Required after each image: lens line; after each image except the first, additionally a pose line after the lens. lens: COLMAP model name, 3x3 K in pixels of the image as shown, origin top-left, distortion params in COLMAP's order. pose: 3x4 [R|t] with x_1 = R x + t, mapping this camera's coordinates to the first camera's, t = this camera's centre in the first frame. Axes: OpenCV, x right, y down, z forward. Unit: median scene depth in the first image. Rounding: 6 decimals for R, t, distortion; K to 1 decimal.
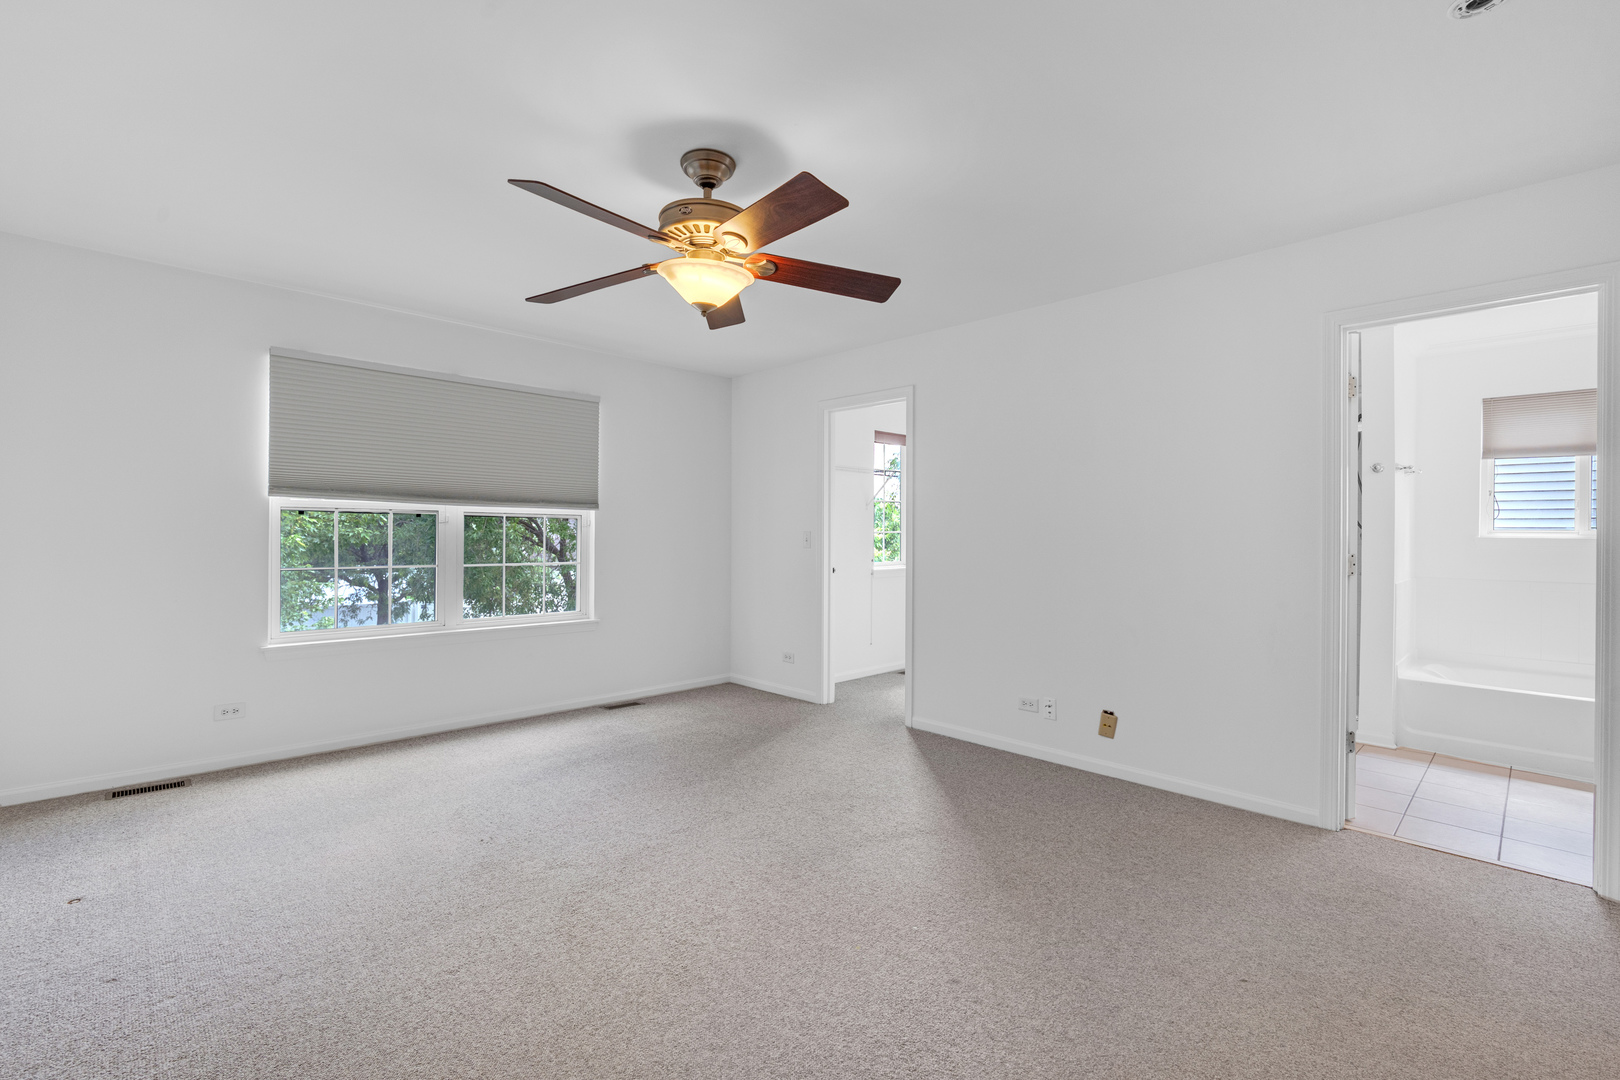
lens RADIAL K [[716.1, 0, 810.7], [0, 716.1, 535.2], [0, 0, 1]] dist [-0.003866, 0.000214]
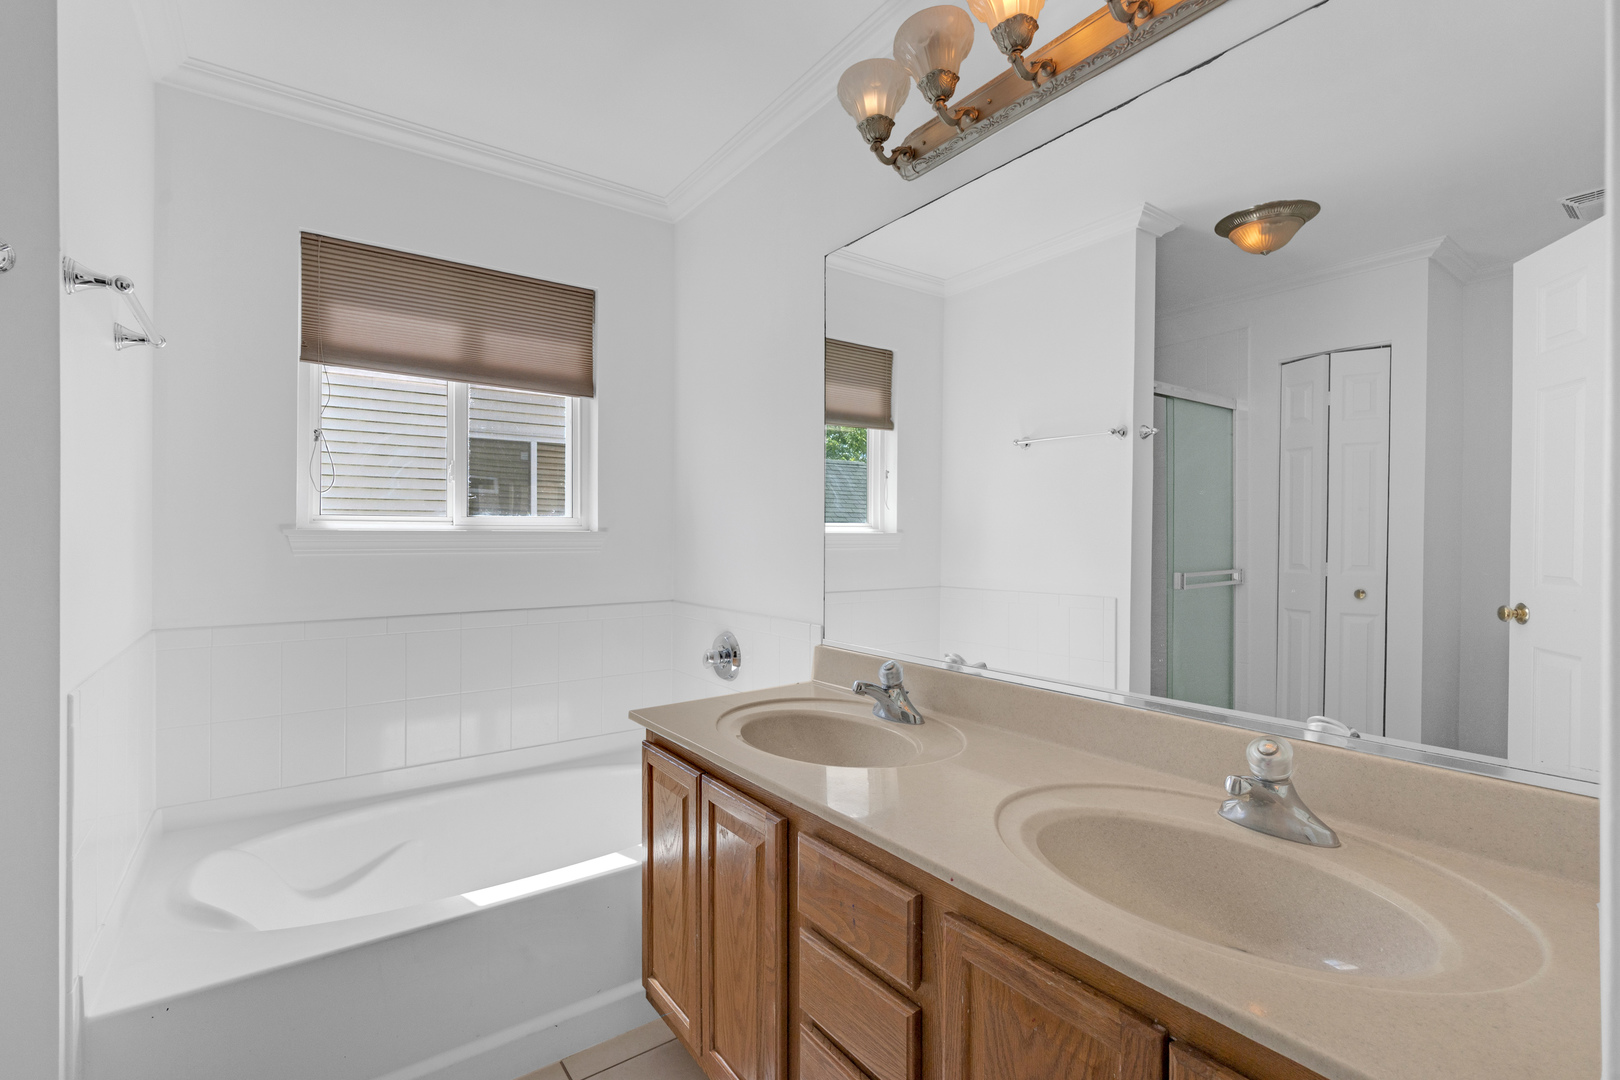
lens RADIAL K [[716.1, 0, 811.2], [0, 716.1, 539.0], [0, 0, 1]] dist [-0.003866, 0.000214]
pose [[0.140178, -0.007279, 0.990100, 0.431430], [-0.004058, 0.999960, 0.007925, 0.003024], [-0.990118, -0.005128, 0.140143, 0.496541]]
